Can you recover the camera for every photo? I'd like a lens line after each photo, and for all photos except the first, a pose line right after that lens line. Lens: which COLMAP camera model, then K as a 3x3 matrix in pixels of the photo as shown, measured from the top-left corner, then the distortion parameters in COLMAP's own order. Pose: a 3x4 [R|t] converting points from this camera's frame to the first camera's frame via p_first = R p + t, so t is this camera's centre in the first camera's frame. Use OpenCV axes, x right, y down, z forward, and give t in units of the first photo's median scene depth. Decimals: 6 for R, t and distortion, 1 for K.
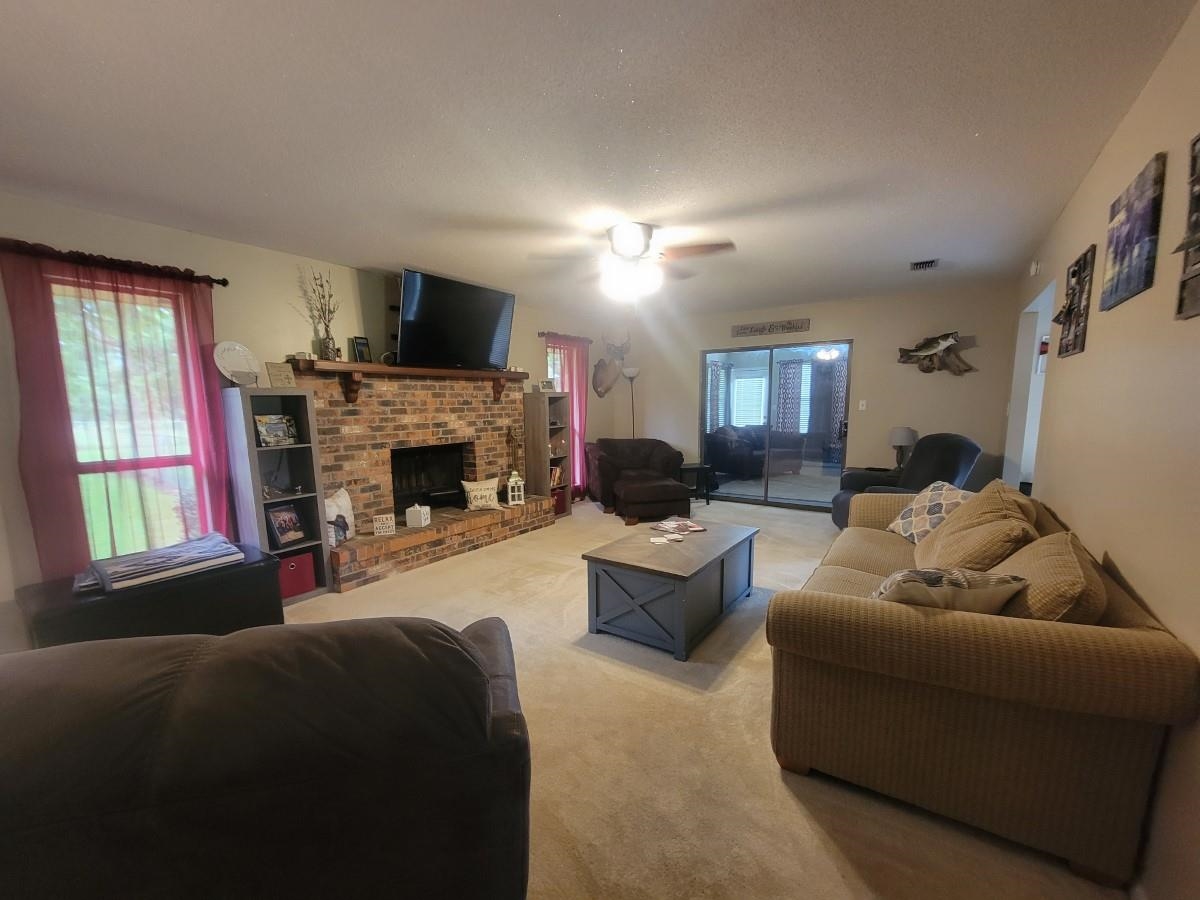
lens RADIAL K [[494.1, 0, 597.2], [0, 494.1, 450.5], [0, 0, 1]] dist [-0.001470, 0.000108]
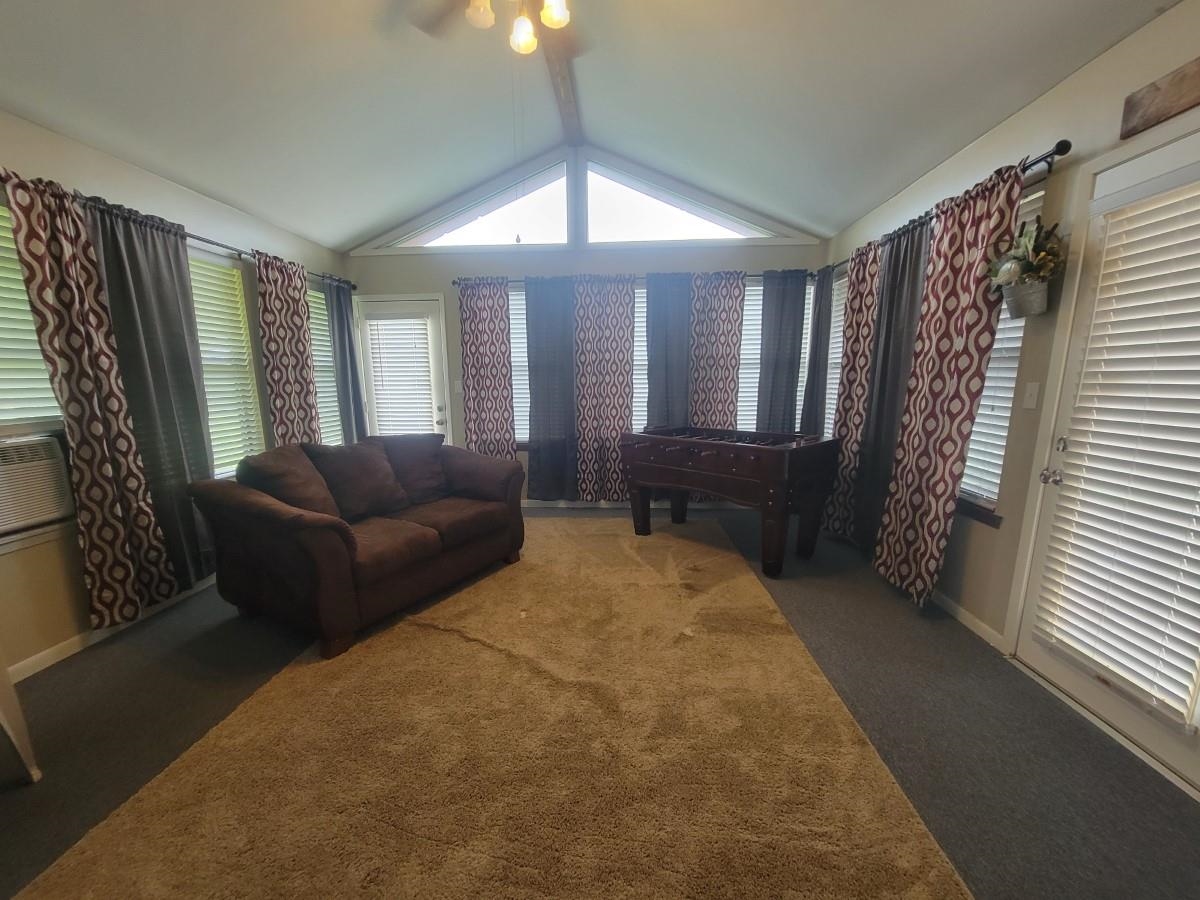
lens RADIAL K [[494.1, 0, 599.8], [0, 494.1, 449.5], [0, 0, 1]] dist [-0.001470, 0.000108]
pose [[0.843595, -0.076777, 0.531463, 0.188703], [0.041386, 0.996078, 0.078205, -0.051973], [-0.535382, -0.043978, 0.843464, 0.464136]]
